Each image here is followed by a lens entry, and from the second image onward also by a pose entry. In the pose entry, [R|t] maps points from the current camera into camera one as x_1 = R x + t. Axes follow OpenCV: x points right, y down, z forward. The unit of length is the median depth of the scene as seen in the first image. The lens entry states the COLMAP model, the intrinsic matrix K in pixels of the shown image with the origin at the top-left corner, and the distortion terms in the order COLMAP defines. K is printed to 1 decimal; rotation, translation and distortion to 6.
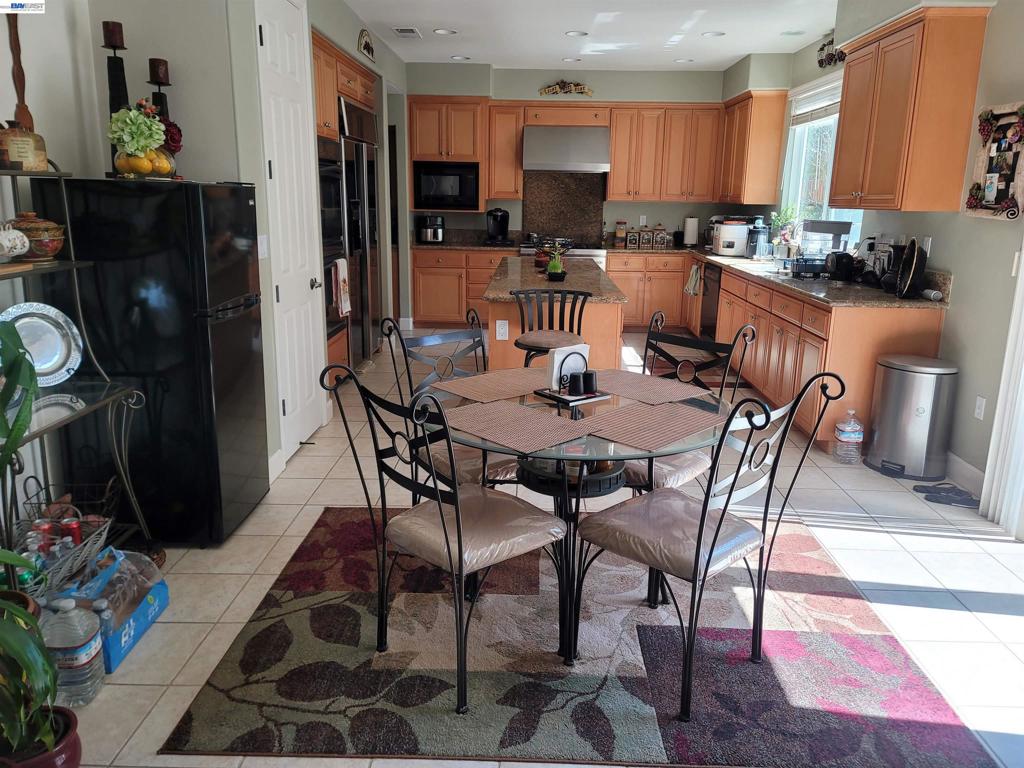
lens RADIAL K [[756.2, 0, 513.4], [0, 756.2, 381.8], [0, 0, 1]] dist [0.003836, -0.000754]
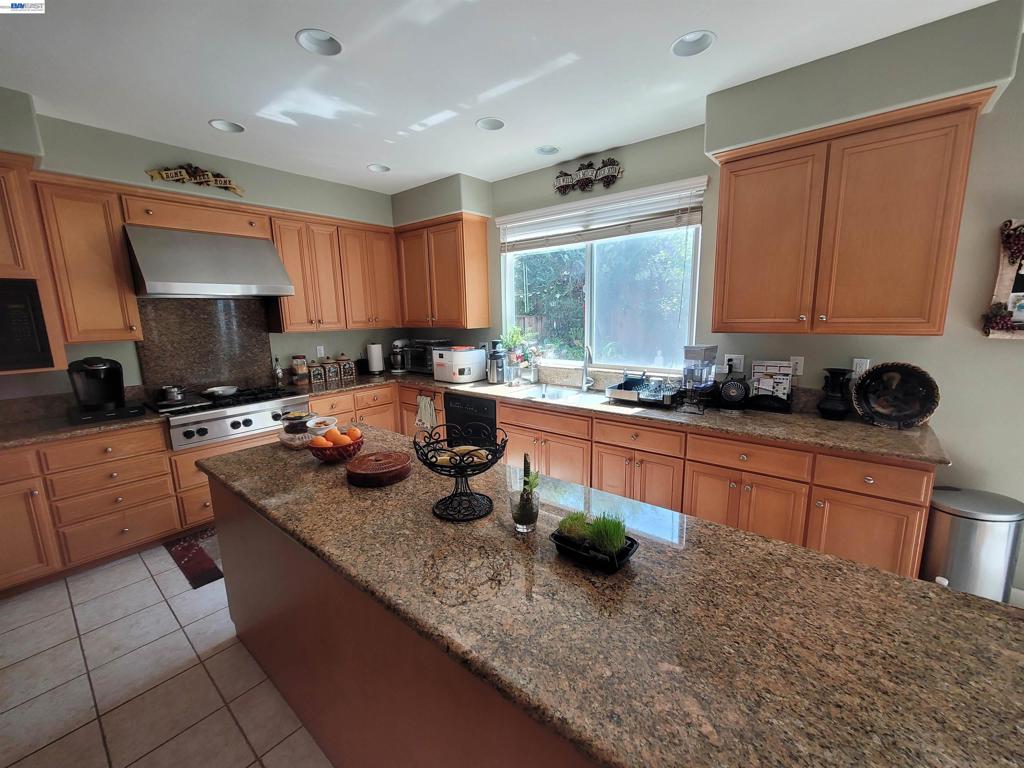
lens RADIAL K [[417.8, 0, 512.2], [0, 417.8, 382.8], [0, 0, 1]] dist [0.000978, 0.000303]
pose [[0.610271, -0.158227, 0.776231, -0.079337], [0.216057, 0.975948, 0.029073, -0.152315], [-0.762161, 0.149968, 0.629778, 0.561427]]
